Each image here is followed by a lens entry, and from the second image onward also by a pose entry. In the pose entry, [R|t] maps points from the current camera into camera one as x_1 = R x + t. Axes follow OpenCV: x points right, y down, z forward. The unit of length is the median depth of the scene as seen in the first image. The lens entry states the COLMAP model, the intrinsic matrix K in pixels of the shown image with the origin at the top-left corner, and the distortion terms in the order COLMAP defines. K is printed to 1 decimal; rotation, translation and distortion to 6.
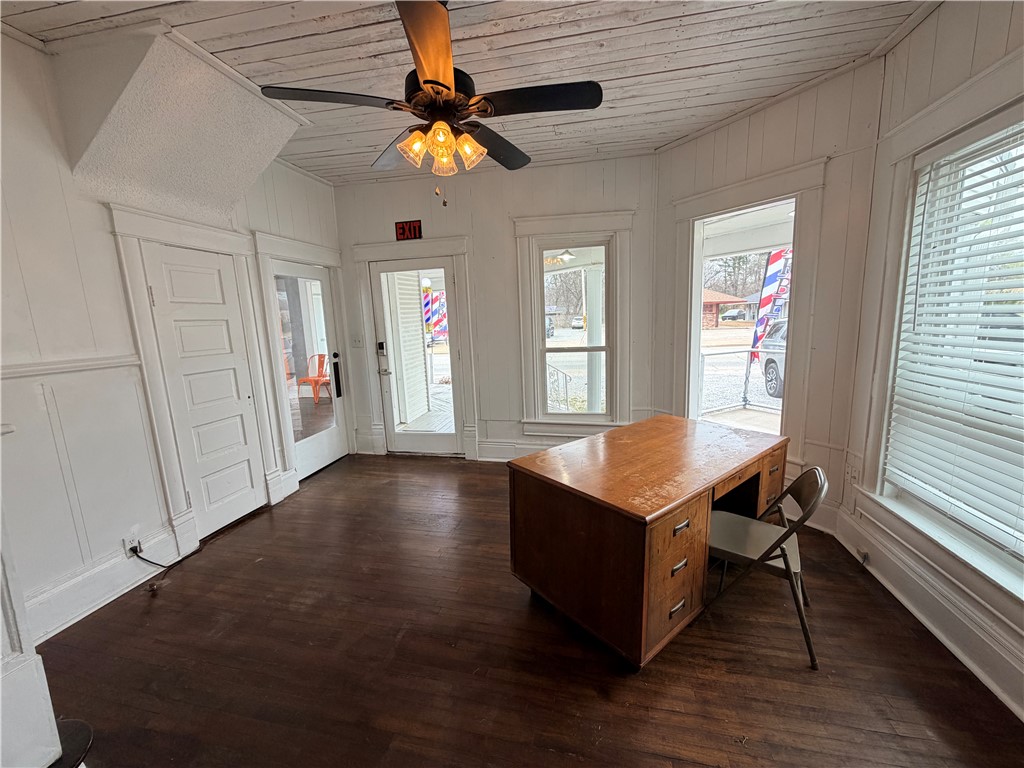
lens RADIAL K [[408.0, 0, 511.1], [0, 408.0, 383.9], [0, 0, 1]] dist [-0.000713, -0.000143]
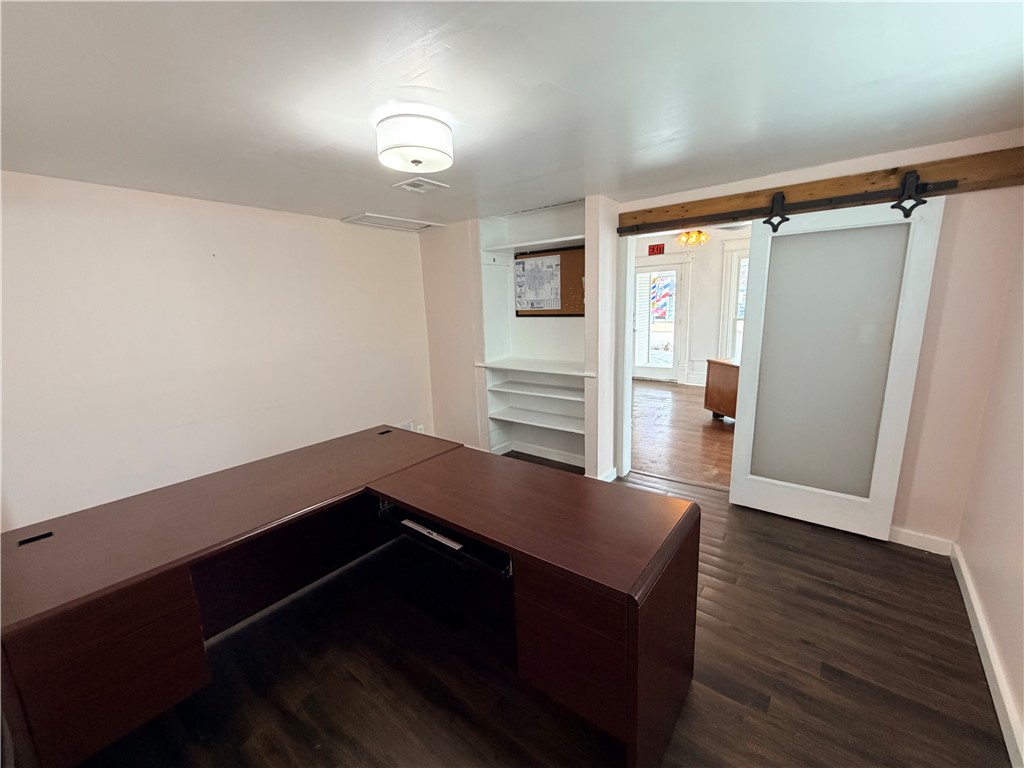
lens RADIAL K [[408.0, 0, 511.1], [0, 408.0, 383.9], [0, 0, 1]] dist [-0.000713, -0.000143]
pose [[0.897494, 0.090834, -0.431571, 0.000617], [-0.071886, 0.995603, 0.060053, 0.143019], [0.435128, -0.022873, 0.900078, -0.881484]]
